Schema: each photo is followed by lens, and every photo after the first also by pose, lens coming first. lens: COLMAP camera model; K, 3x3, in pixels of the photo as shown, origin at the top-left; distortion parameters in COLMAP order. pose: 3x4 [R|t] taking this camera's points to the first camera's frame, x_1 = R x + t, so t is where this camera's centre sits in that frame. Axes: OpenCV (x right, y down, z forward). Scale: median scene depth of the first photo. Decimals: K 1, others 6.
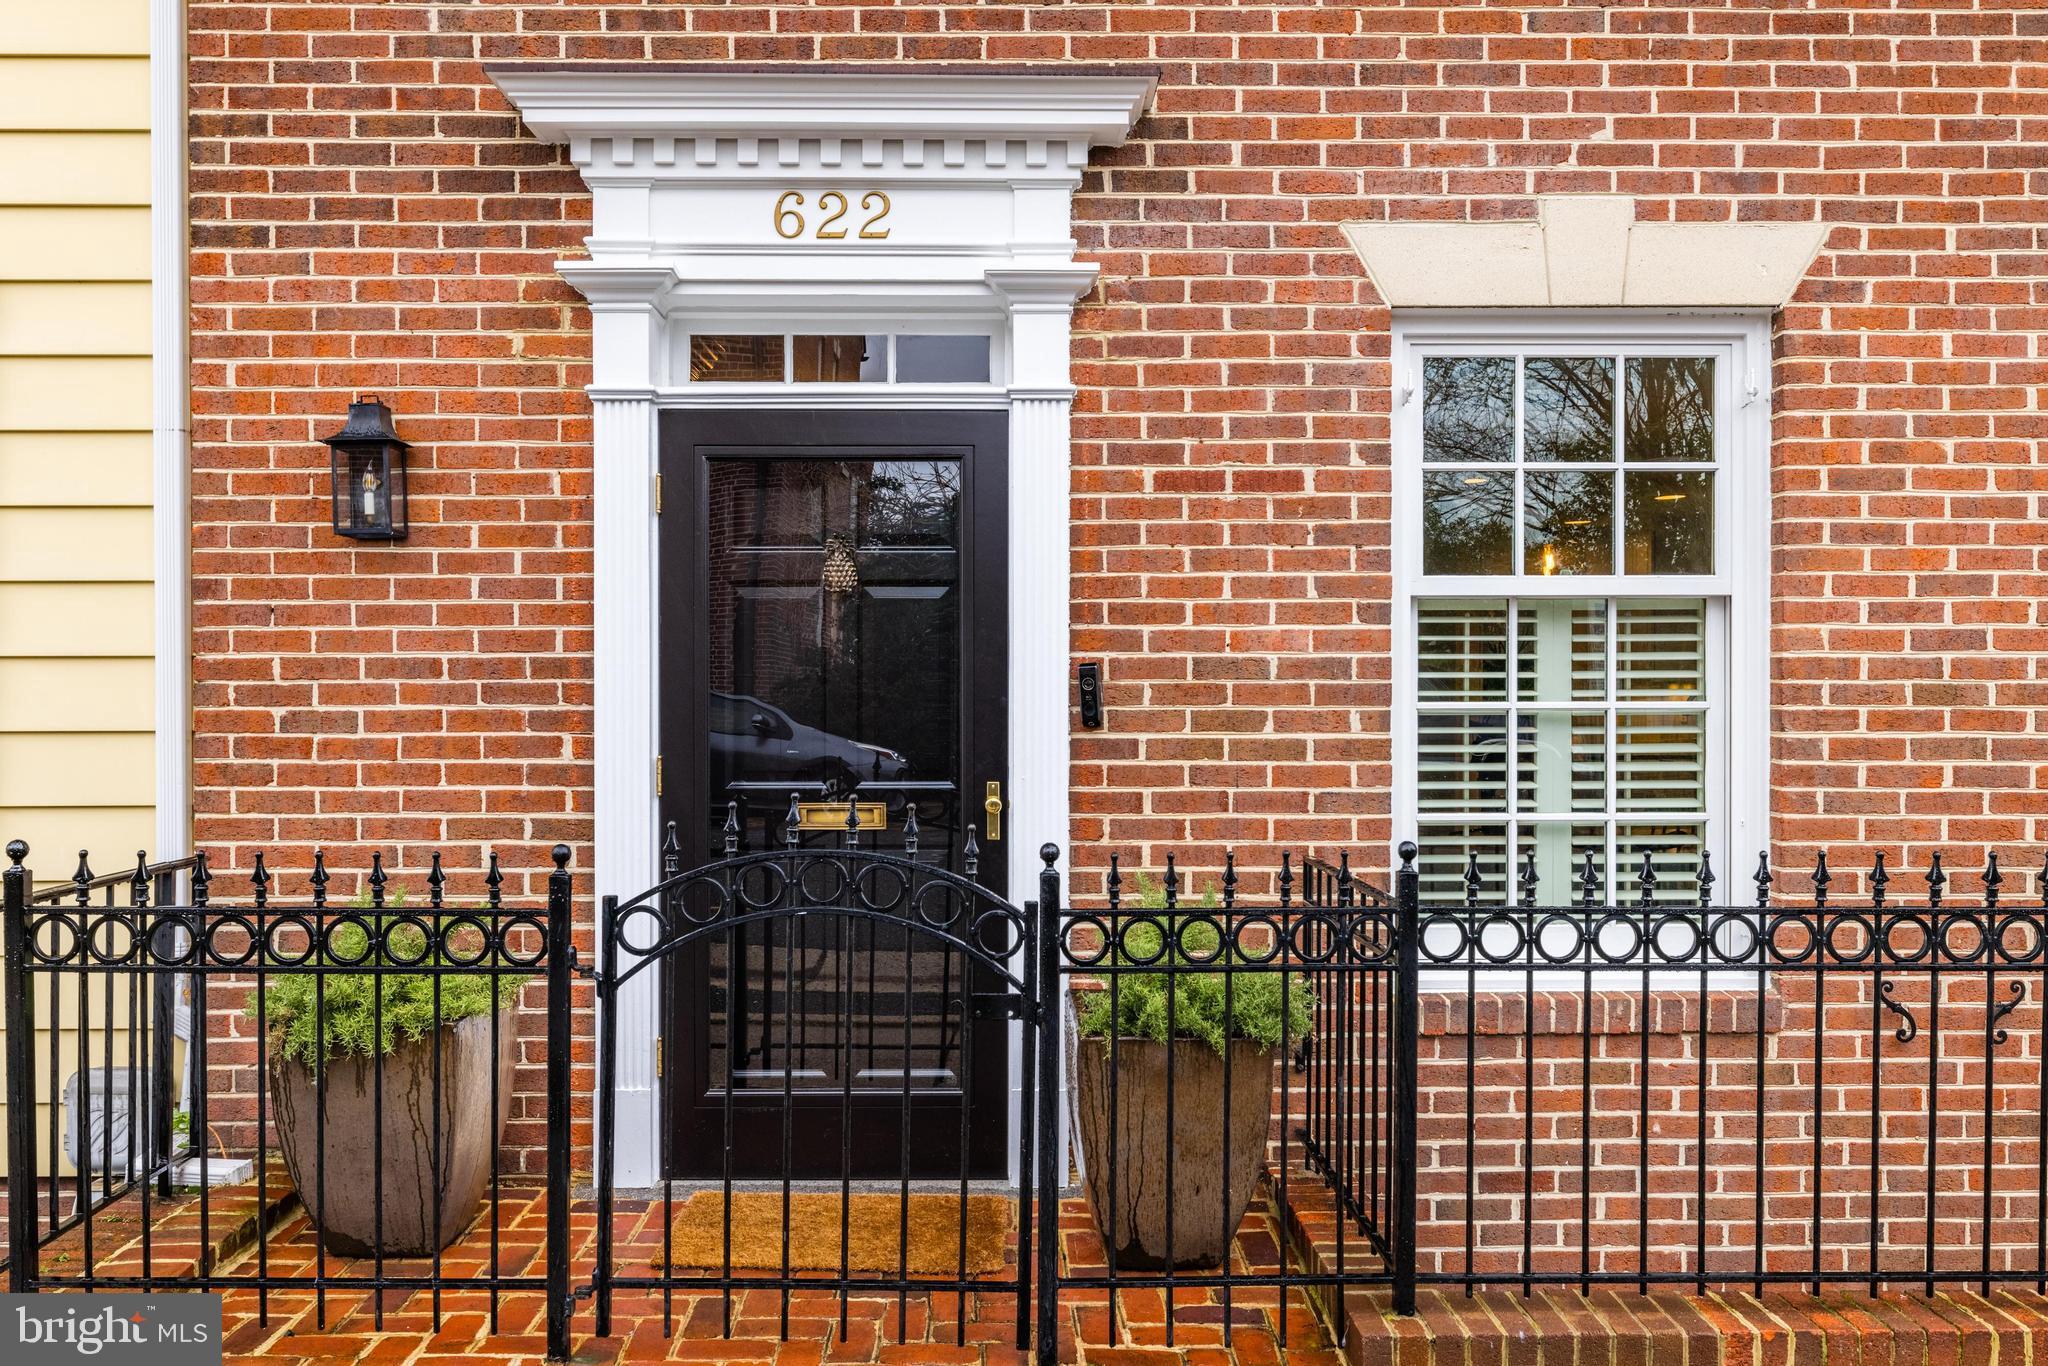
lens RADIAL K [[1843.0, 0, 1033.4], [0, 1843.0, 684.4], [0, 0, 1]] dist [0.001124, 0.011494]
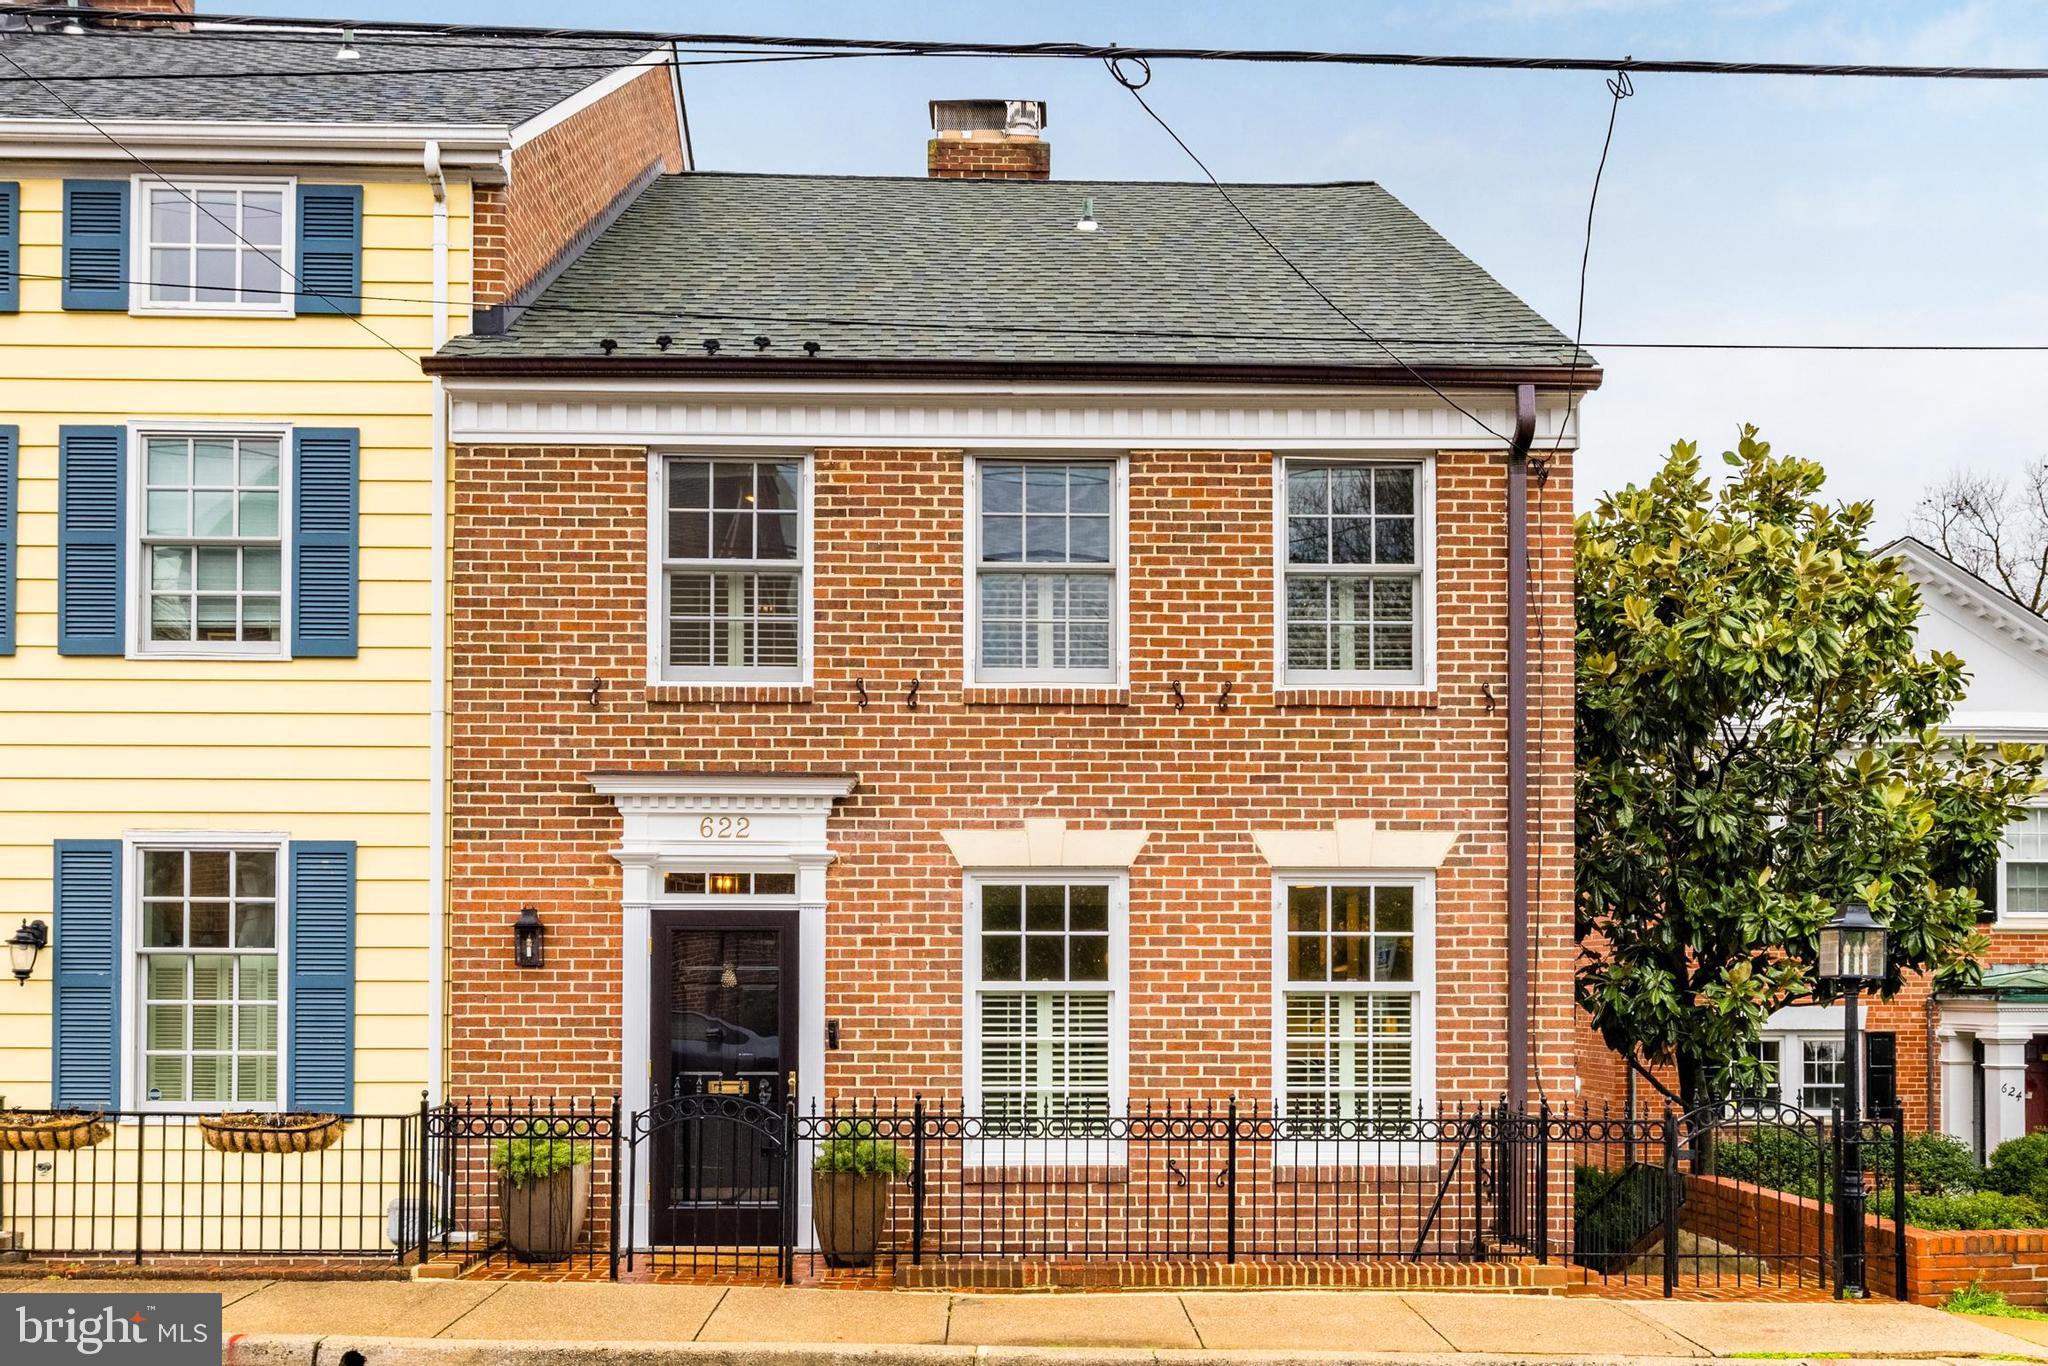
lens RADIAL K [[1782.8, 0, 1020.1], [0, 1782.8, 683.2], [0, 0, 1]] dist [0.009967, 0.005574]
pose [[0.999385, -0.006099, -0.034519, 0.345223], [0.004272, 0.998597, -0.052775, -0.315978], [0.034793, 0.052595, 0.998010, -1.258742]]
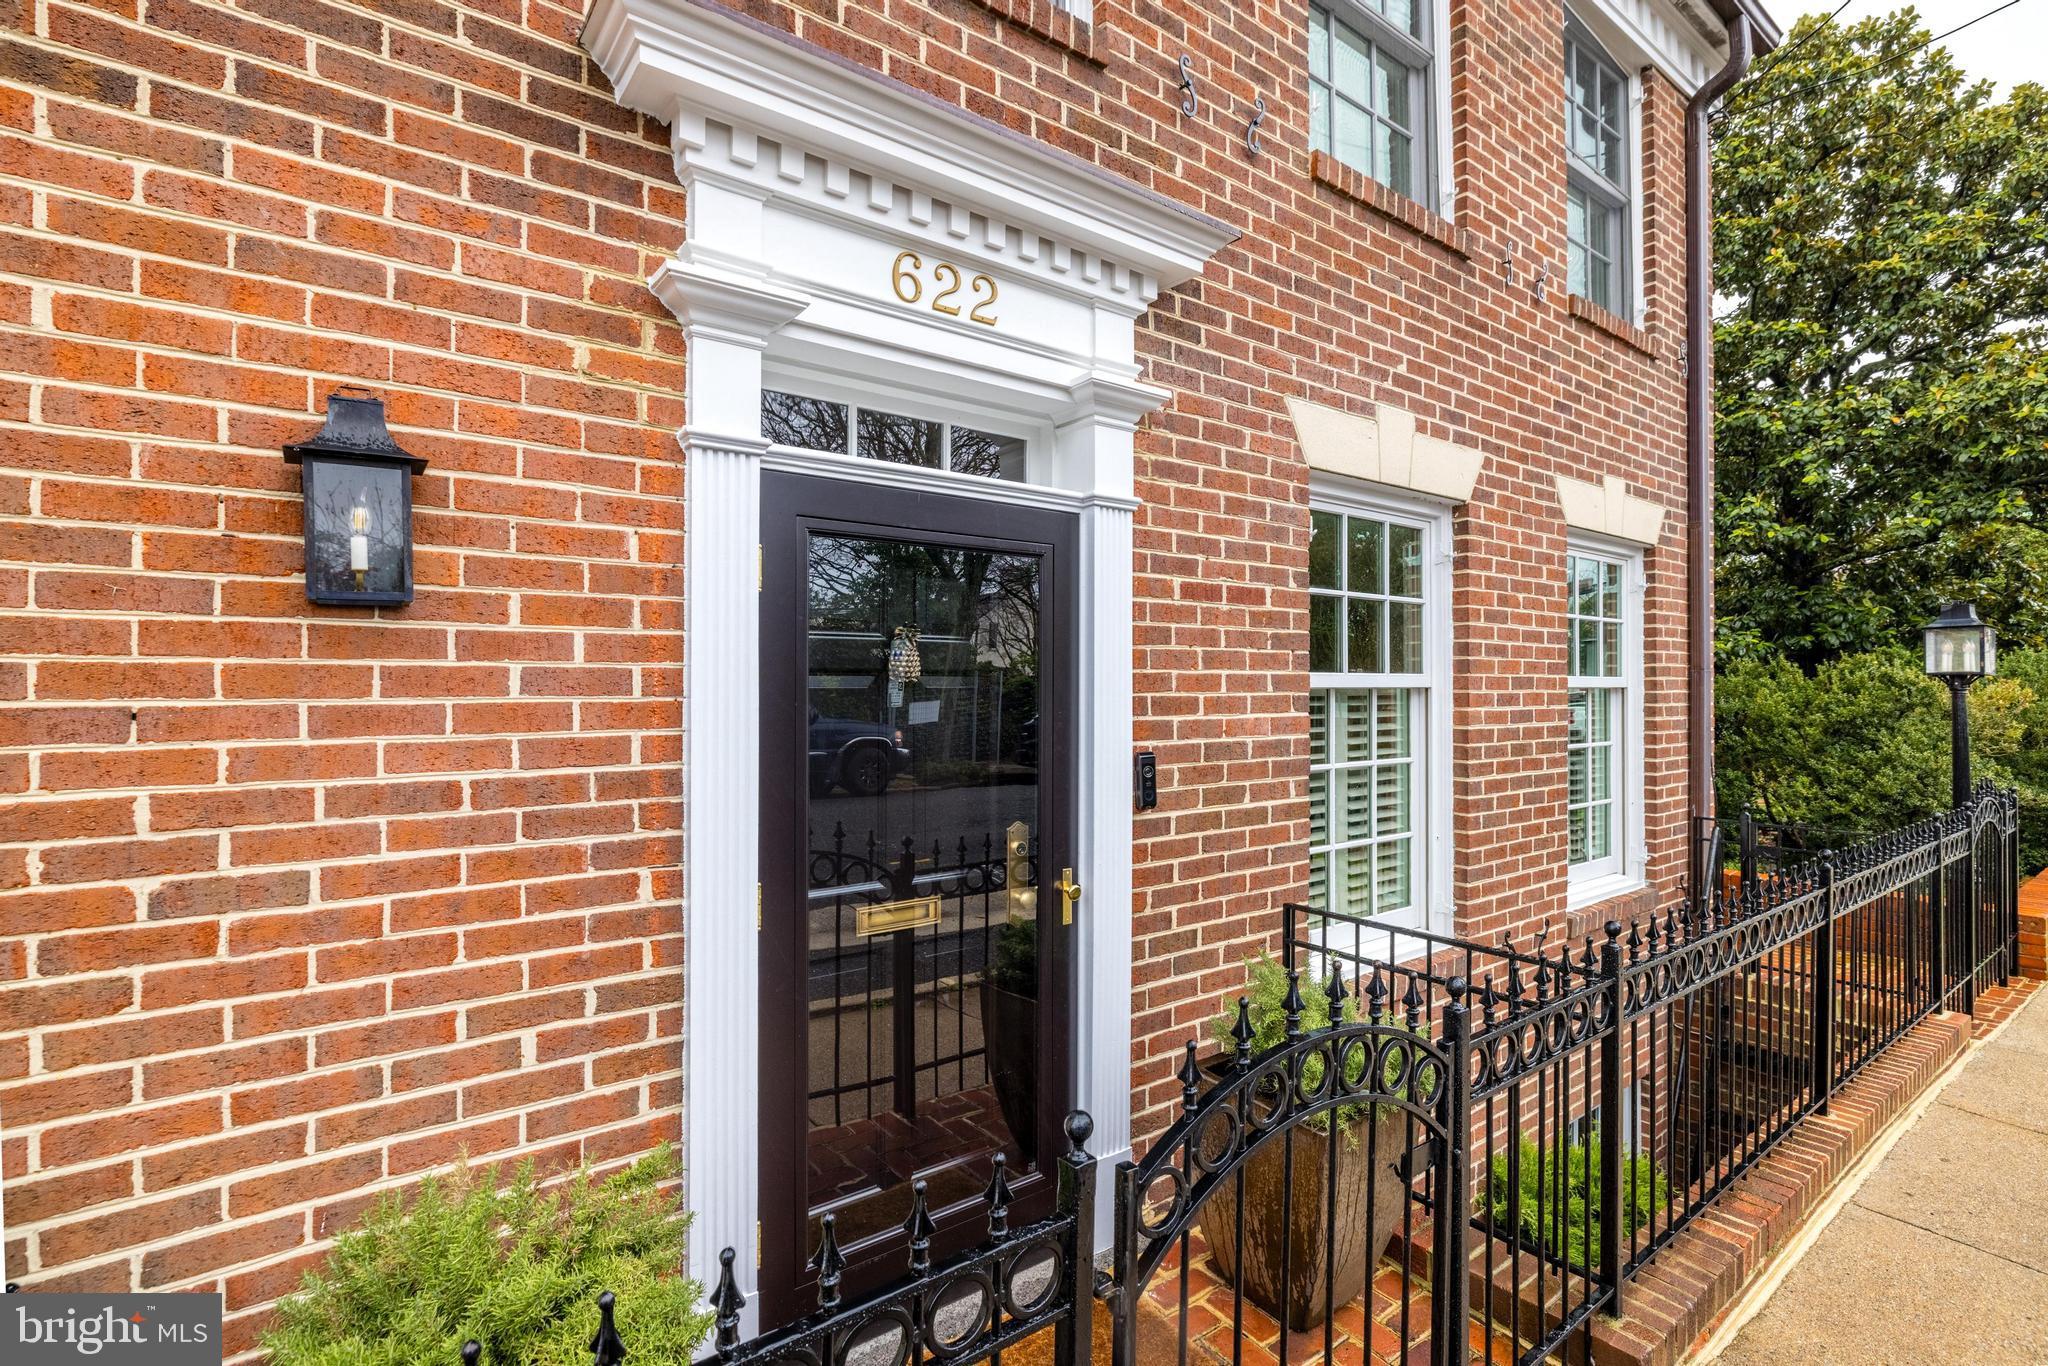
lens RADIAL K [[976.1, 0, 1029.4], [0, 976.1, 662.3], [0, 0, 1]] dist [-0.007132, 0.001707]
pose [[0.788346, 0.014342, 0.615064, -0.380501], [-0.011273, 0.999897, -0.008867, -0.058609], [-0.615128, 0.000057, 0.788427, 0.577814]]
